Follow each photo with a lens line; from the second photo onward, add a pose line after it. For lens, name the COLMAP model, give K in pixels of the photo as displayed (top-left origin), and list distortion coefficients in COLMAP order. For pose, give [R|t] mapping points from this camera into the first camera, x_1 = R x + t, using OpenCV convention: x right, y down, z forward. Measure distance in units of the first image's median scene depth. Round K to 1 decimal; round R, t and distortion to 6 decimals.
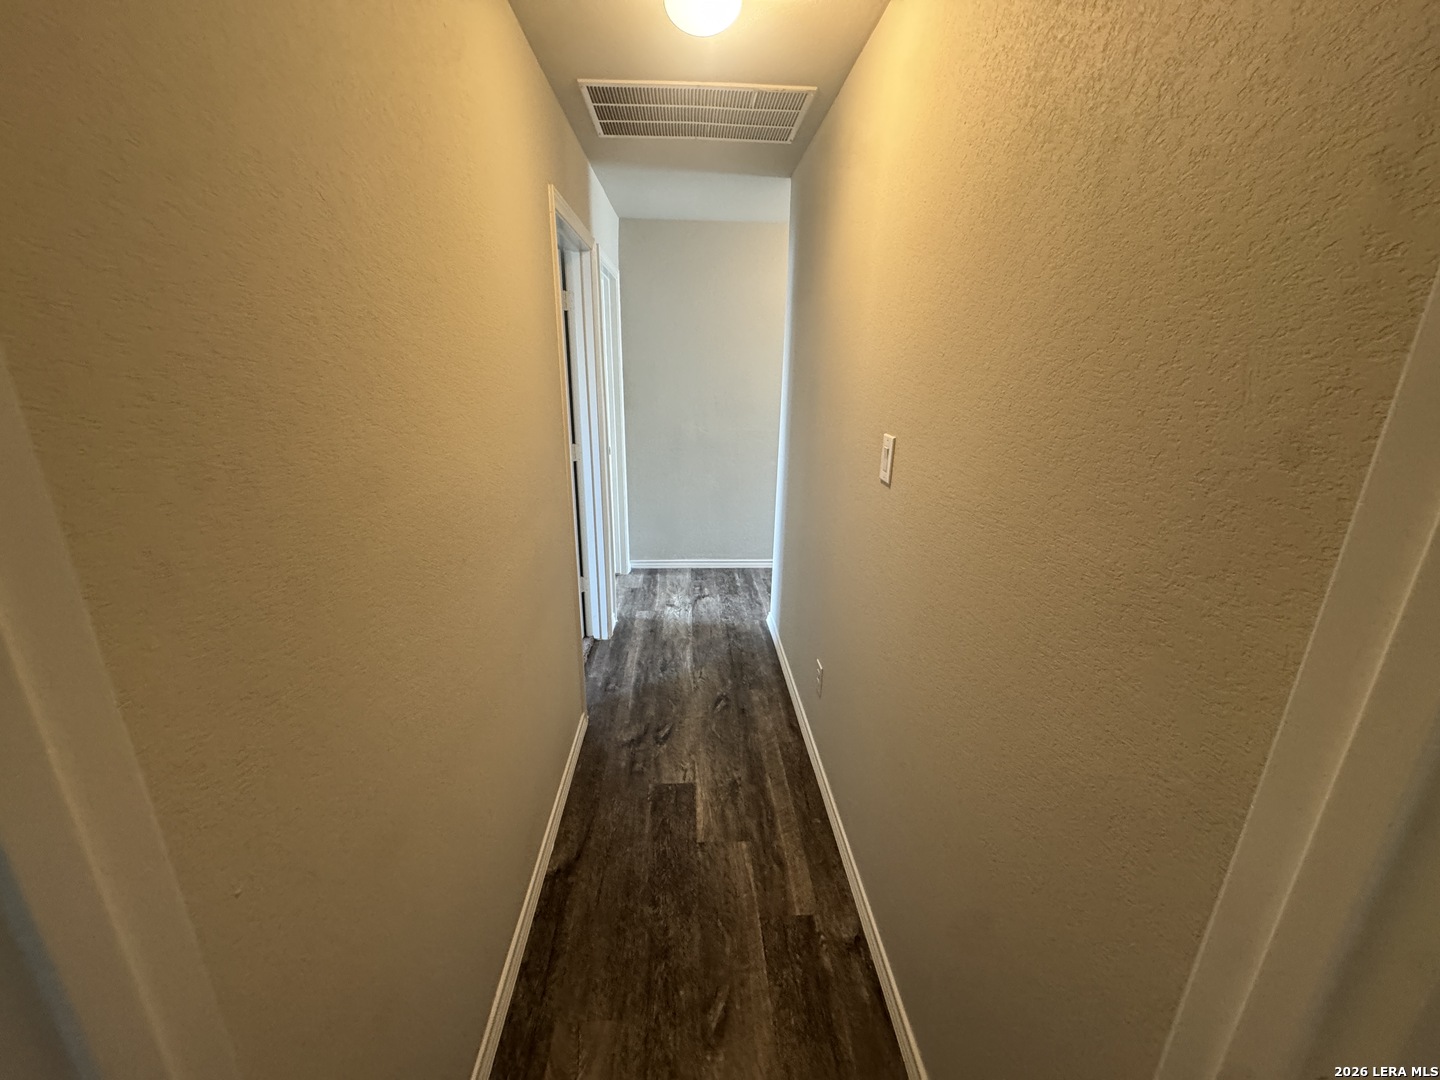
lens RADIAL K [[578.7, 0, 722.2], [0, 578.7, 540.8], [0, 0, 1]] dist [-0.003374, 0.000710]
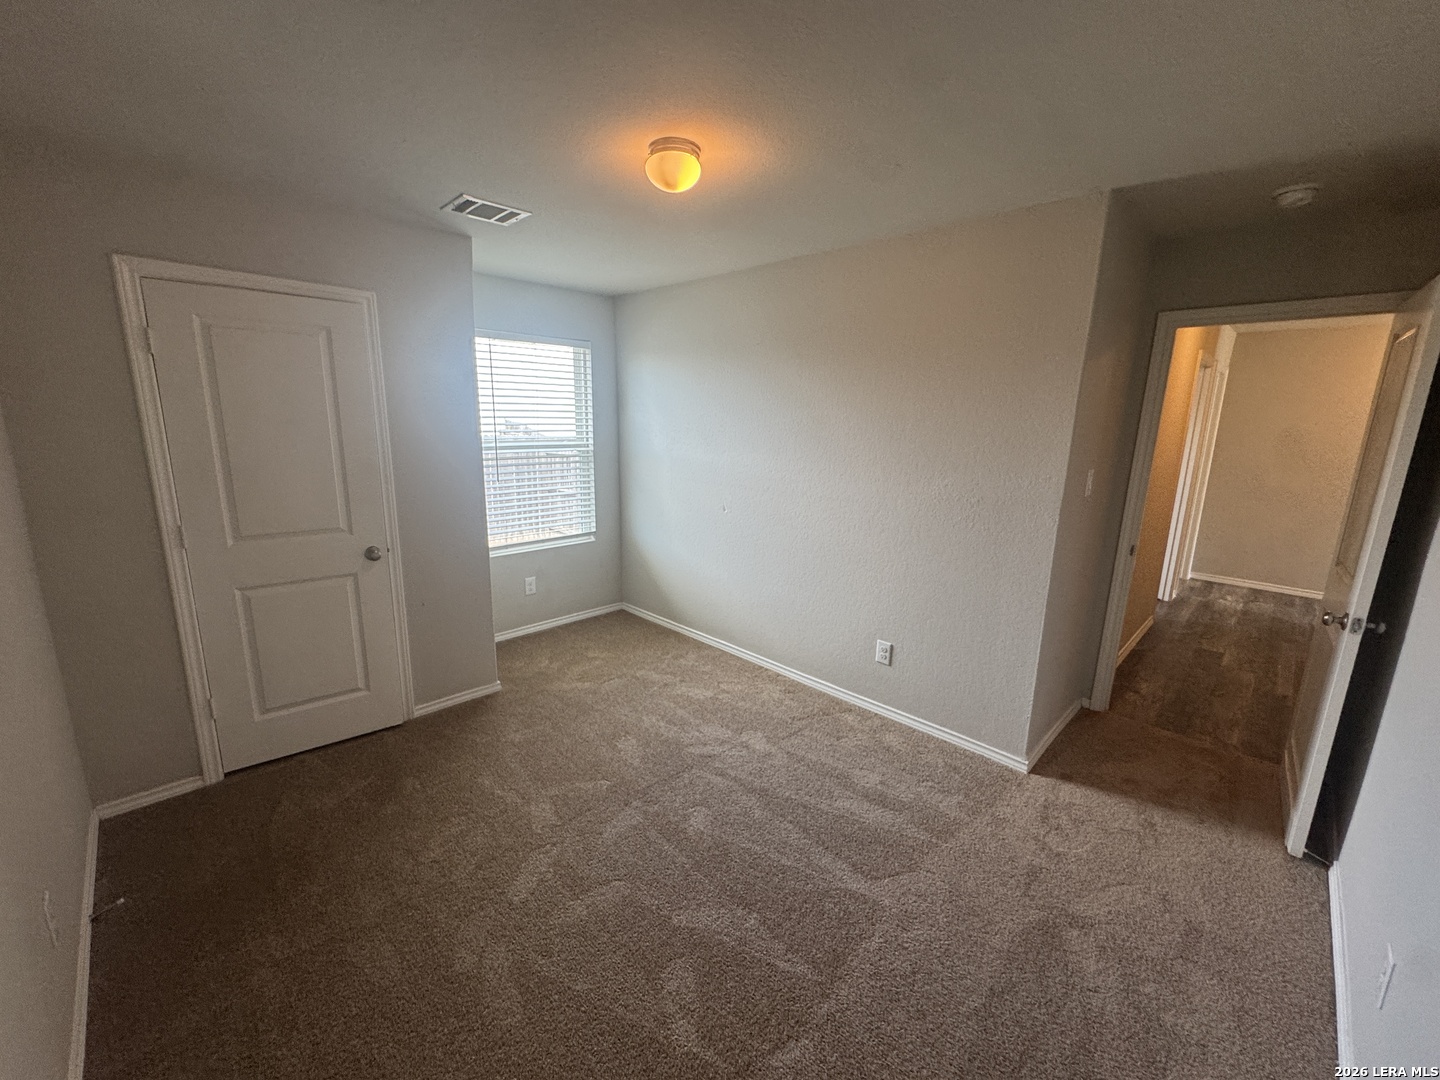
lens RADIAL K [[578.7, 0, 719.2], [0, 578.7, 533.6], [0, 0, 1]] dist [-0.003374, 0.000710]
pose [[0.662177, 0.152319, -0.733703, 0.164099], [-0.236015, 0.971684, -0.011281, 0.414438], [0.711209, 0.180635, 0.679377, -1.344725]]
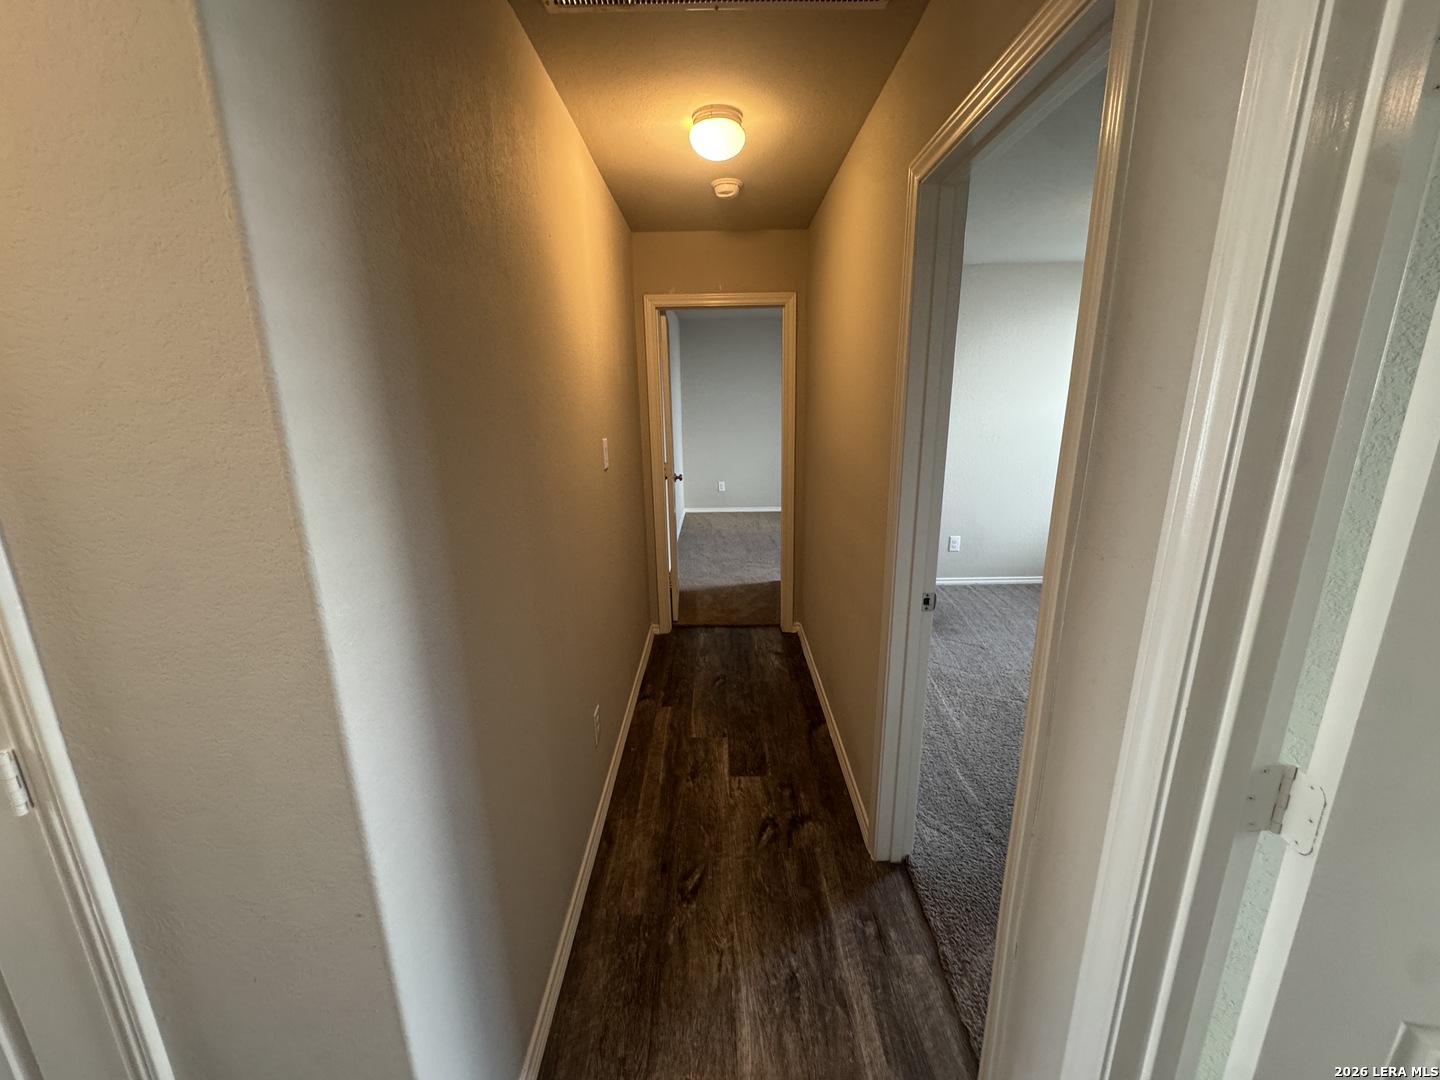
lens RADIAL K [[578.7, 0, 717.2], [0, 578.7, 542.2], [0, 0, 1]] dist [-0.003374, 0.000710]
pose [[-0.998162, -0.014150, 0.058921, -0.075066], [0.019076, 0.849536, 0.527185, -0.484821], [-0.057515, 0.527340, -0.847705, 1.557971]]
